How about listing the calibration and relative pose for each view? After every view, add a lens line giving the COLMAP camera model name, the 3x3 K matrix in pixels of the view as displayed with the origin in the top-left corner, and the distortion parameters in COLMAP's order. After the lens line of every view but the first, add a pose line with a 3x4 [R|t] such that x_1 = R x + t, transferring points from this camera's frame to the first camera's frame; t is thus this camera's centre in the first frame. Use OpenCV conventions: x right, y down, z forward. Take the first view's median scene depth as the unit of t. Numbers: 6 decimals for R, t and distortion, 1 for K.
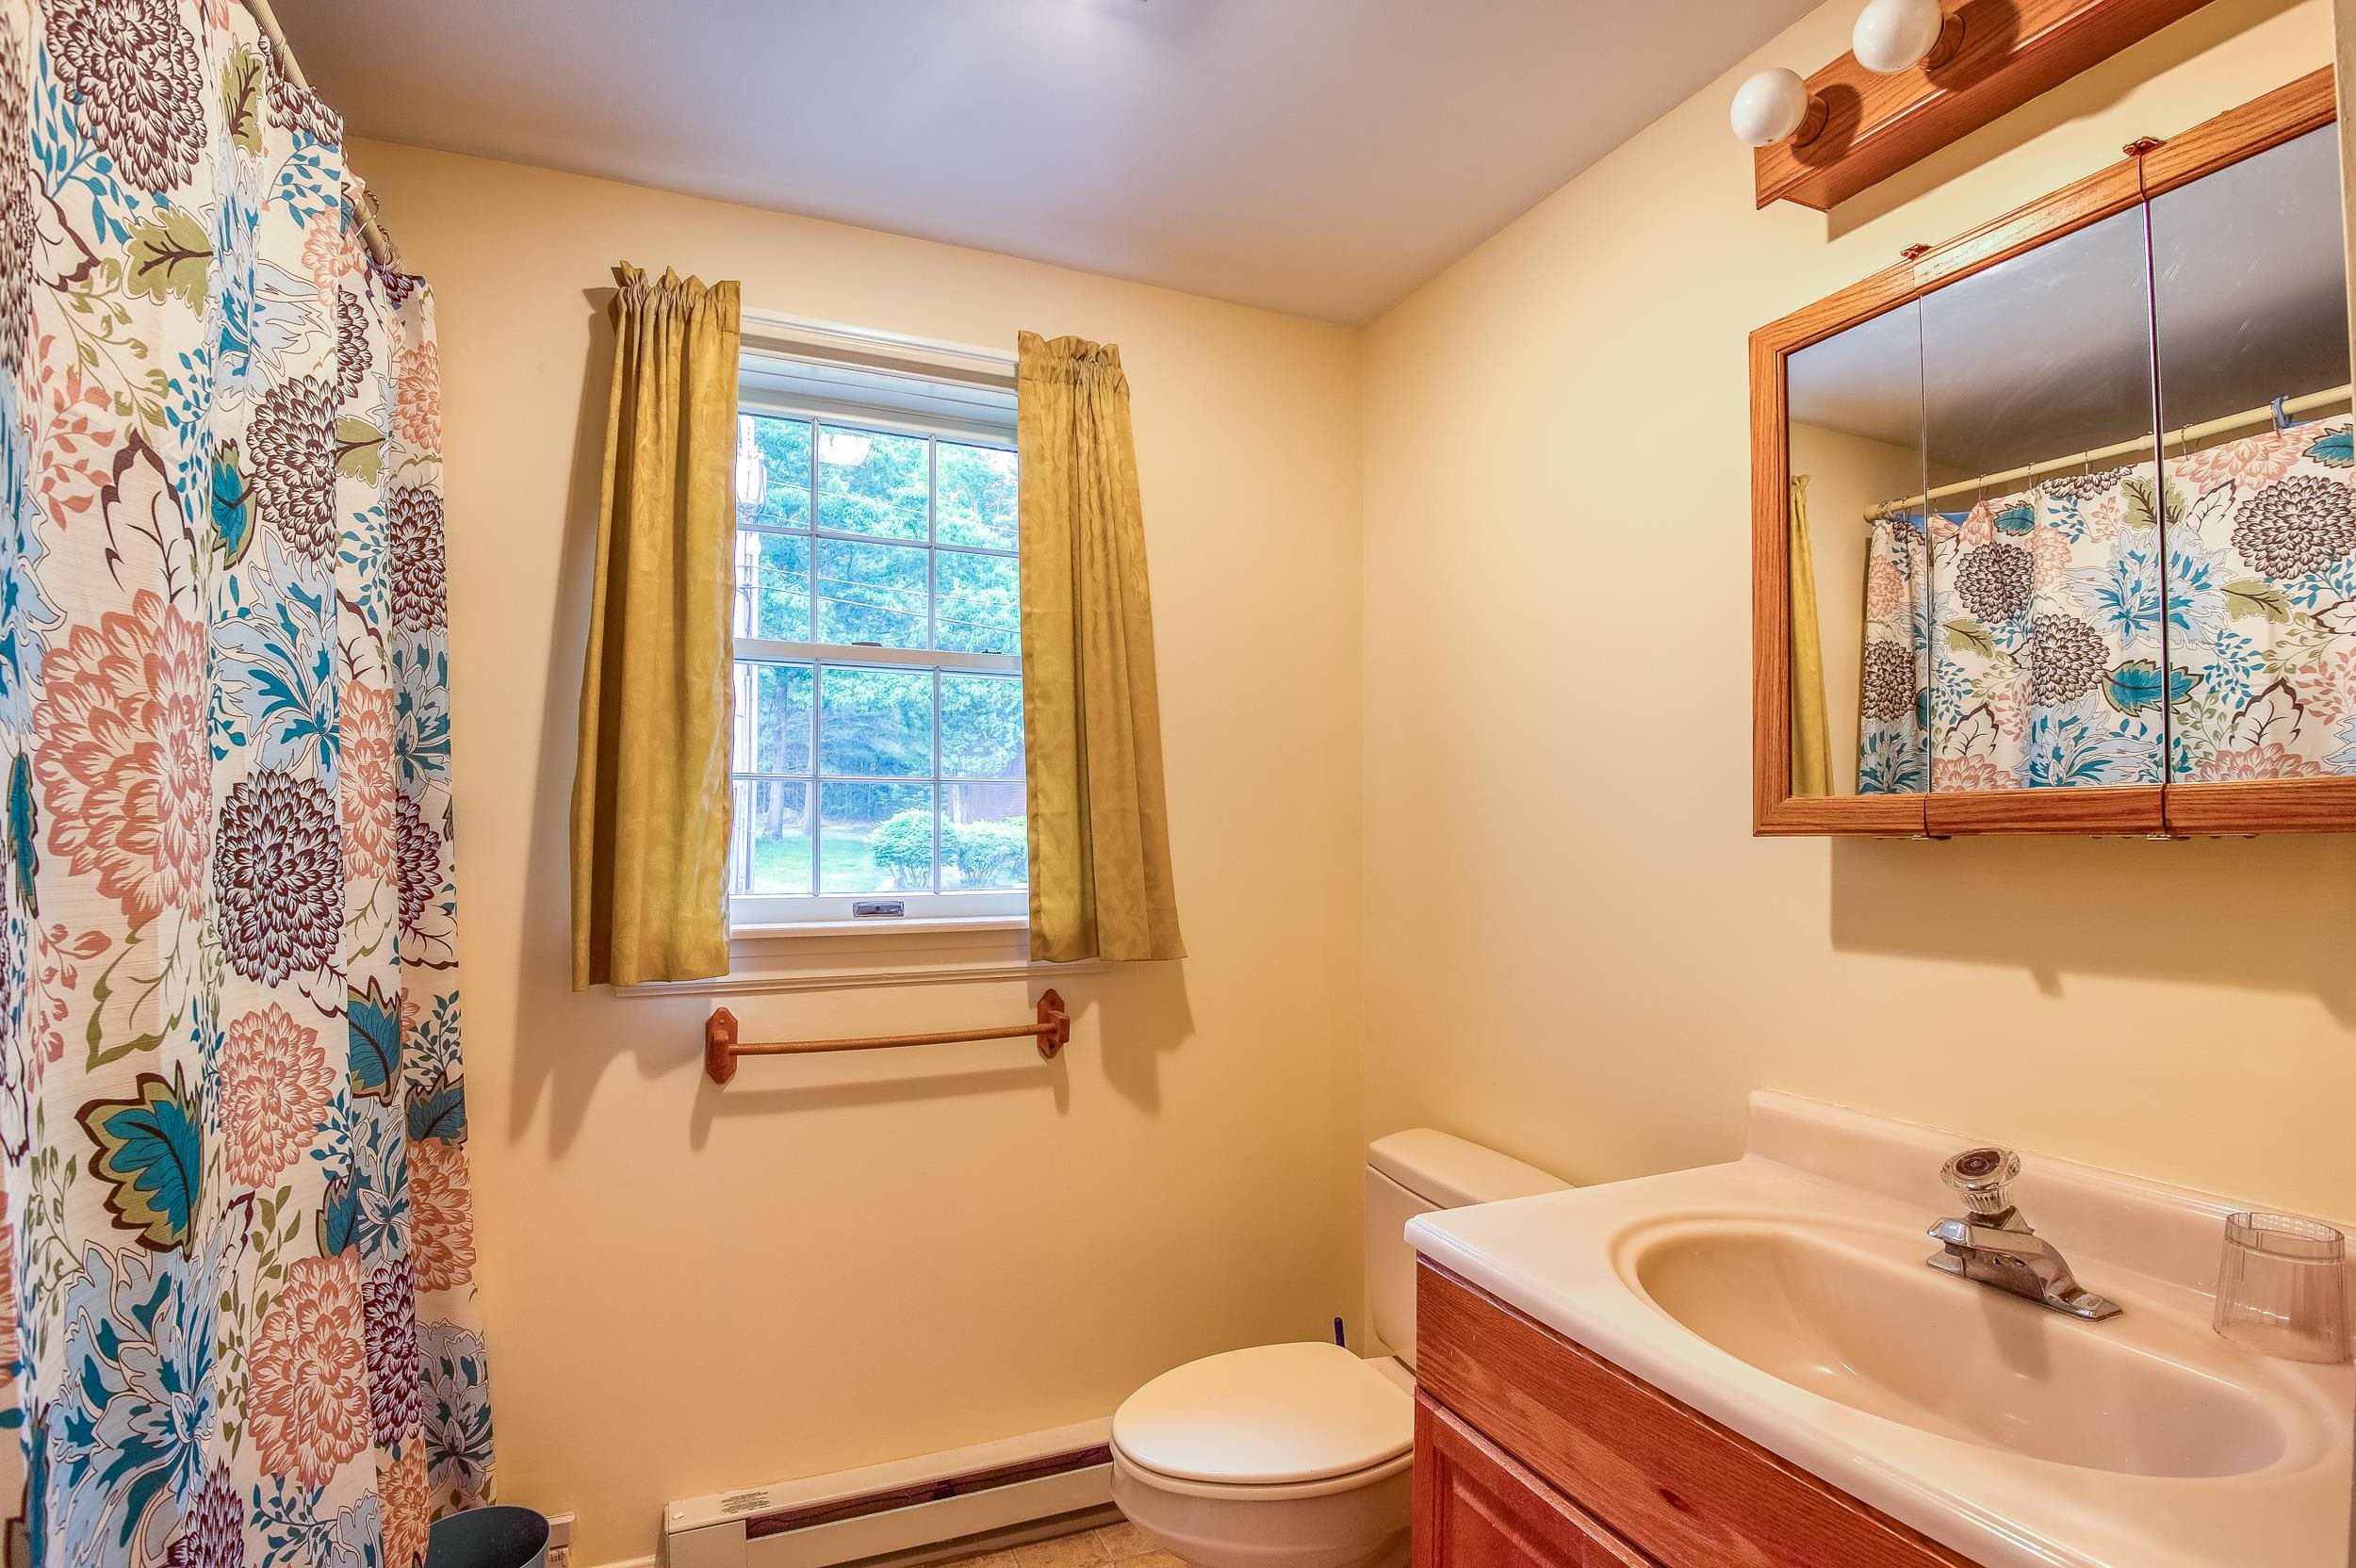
lens RADIAL K [[1147.6, 0, 1127.3], [0, 1147.6, 827.4], [0, 0, 1]] dist [-0.001174, -0.027122]
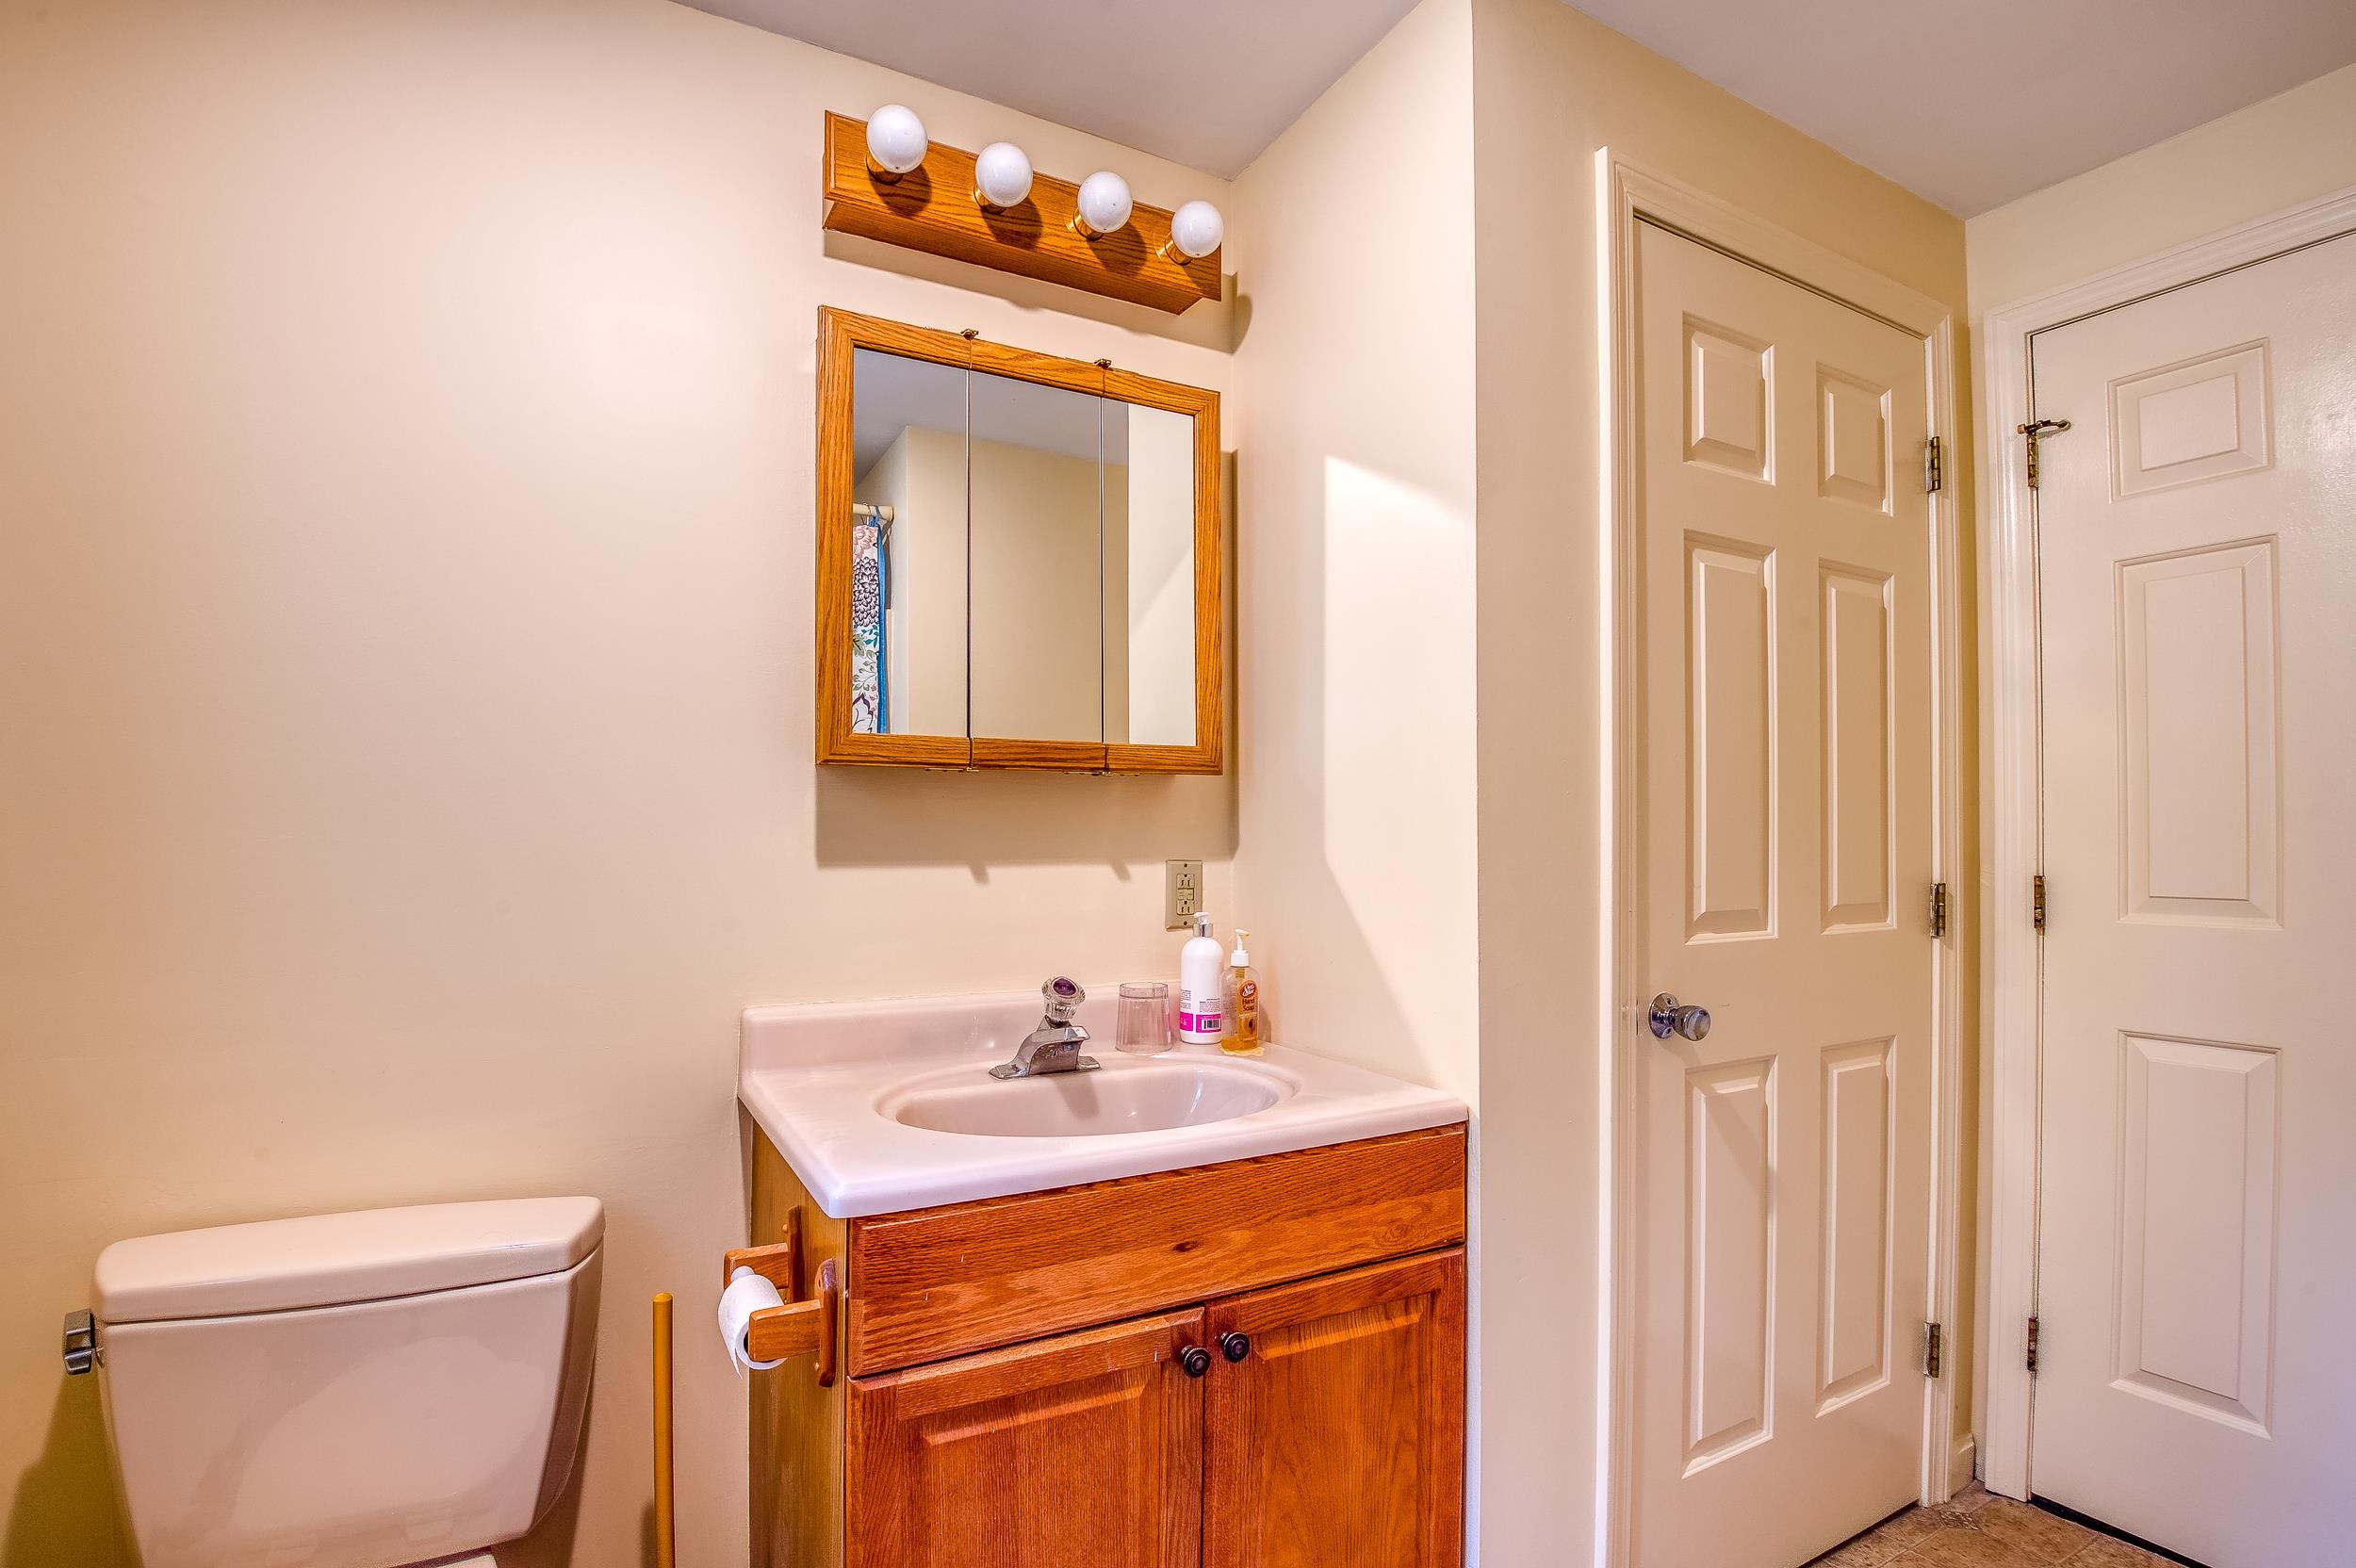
lens RADIAL K [[1111.1, 0, 1172.7], [0, 1111.1, 822.2], [0, 0, 1]] dist [-0.002485, -0.000177]
pose [[-0.133980, 0.016016, 0.990855, -0.658248], [-0.008476, 0.999814, -0.017307, 0.094376], [-0.990948, -0.010718, -0.133819, 0.964389]]
